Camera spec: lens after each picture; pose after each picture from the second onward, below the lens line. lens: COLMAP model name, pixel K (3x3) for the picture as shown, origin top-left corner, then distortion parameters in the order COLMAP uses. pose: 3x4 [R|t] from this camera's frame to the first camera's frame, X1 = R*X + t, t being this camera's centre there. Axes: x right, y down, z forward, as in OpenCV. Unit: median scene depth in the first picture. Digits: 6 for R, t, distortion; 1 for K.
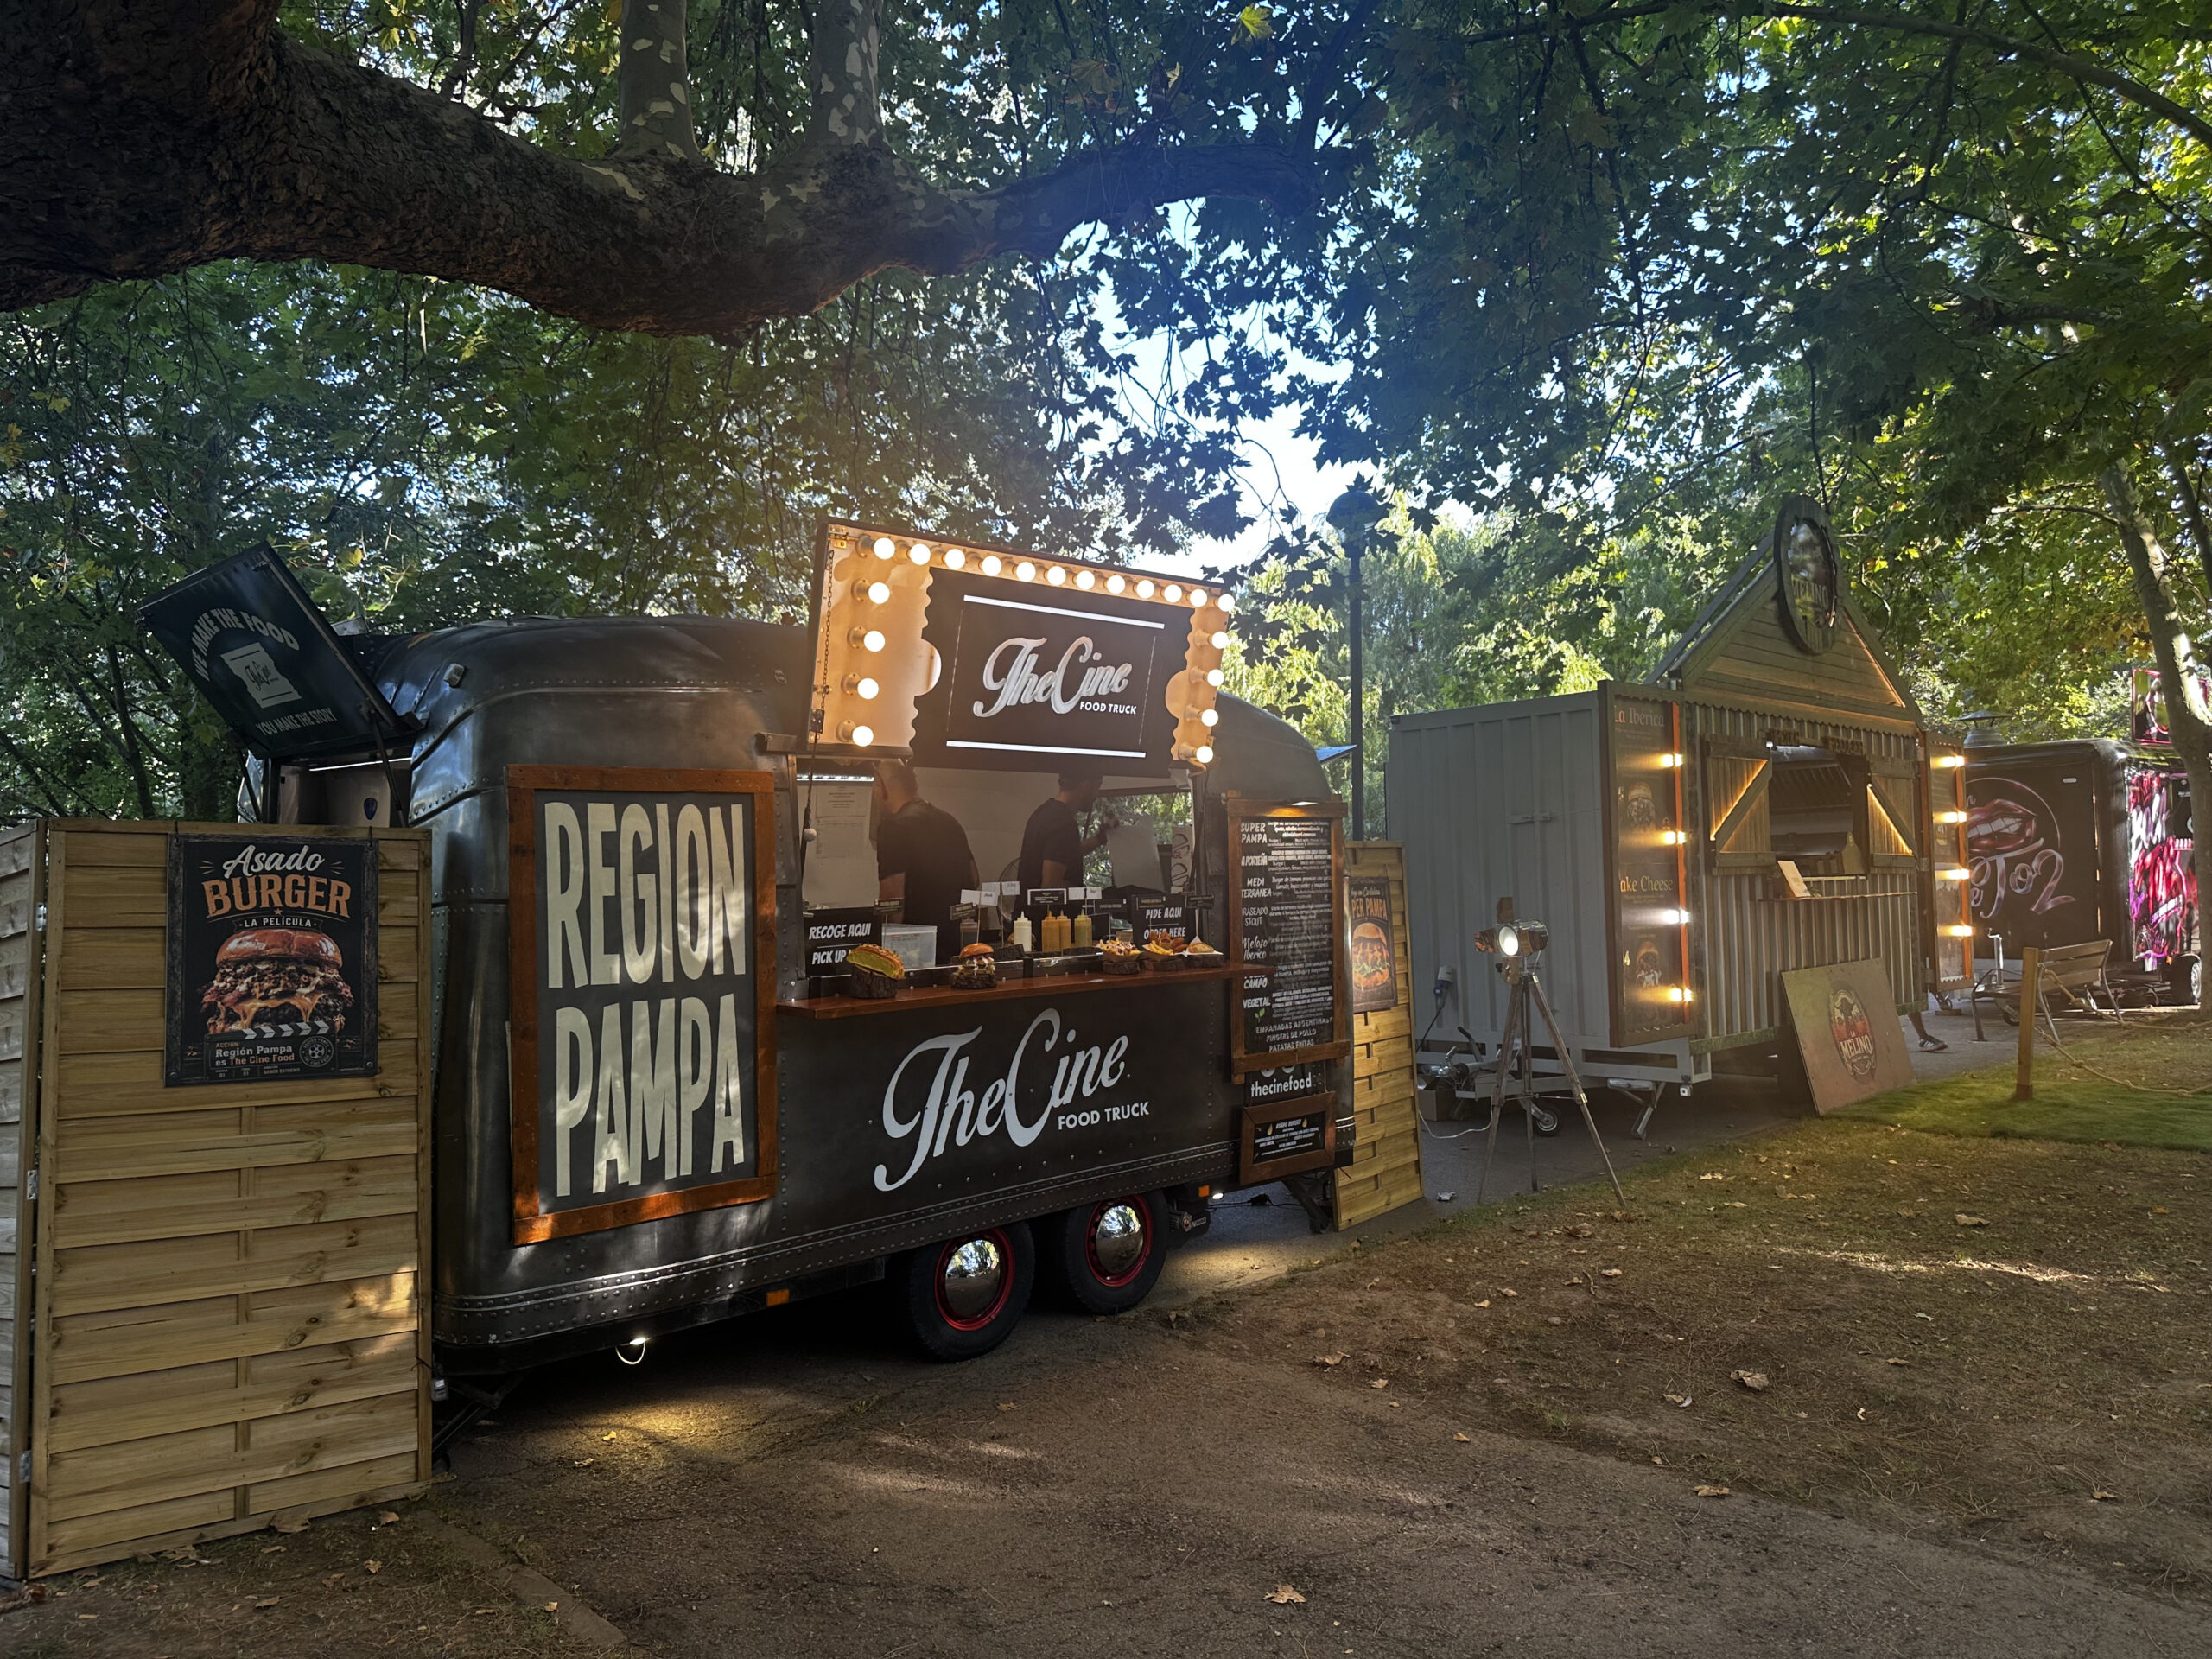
lens RADIAL K [[1554.5, 0, 1106.0], [0, 1554.5, 829.5], [0, 0, 1]] dist [0.000489, -0.012841]
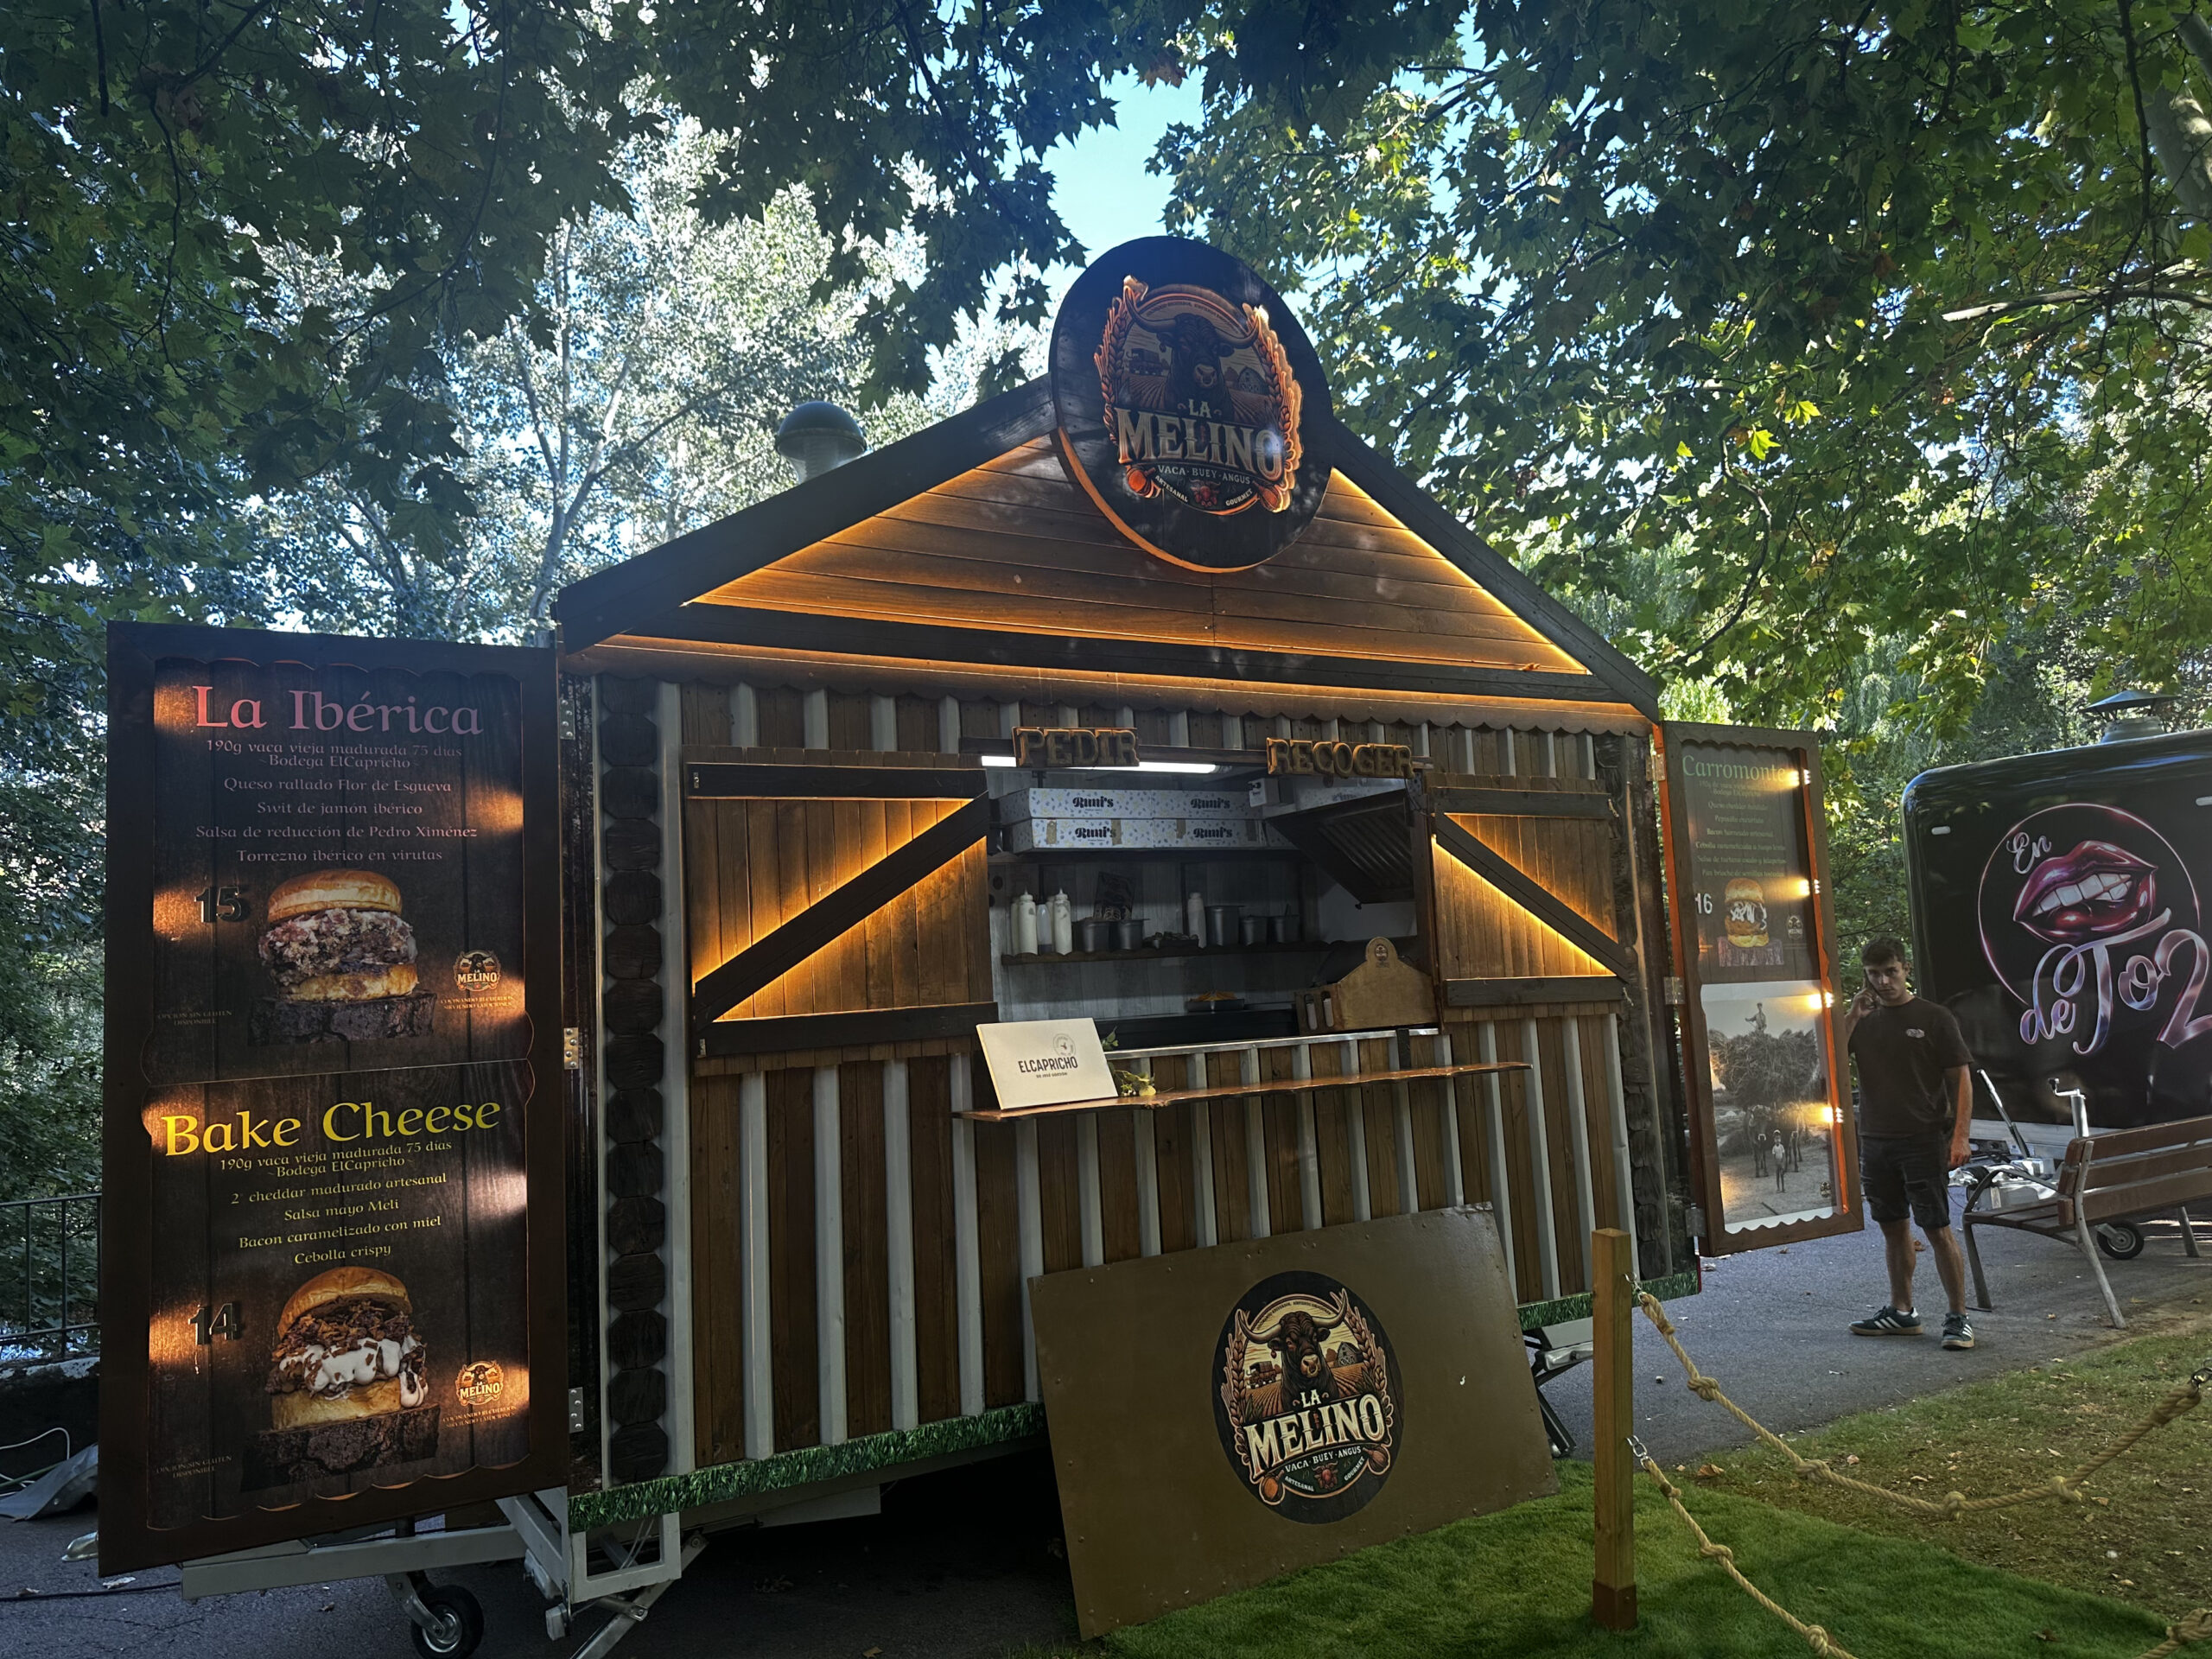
lens RADIAL K [[1554.5, 0, 1106.0], [0, 1554.5, 829.5], [0, 0, 1]] dist [0.000489, -0.012841]
pose [[0.968779, -0.049983, -0.242837, 0.369618], [0.037982, 0.997826, -0.053853, -0.007070], [0.245001, 0.042948, 0.968571, 0.371393]]
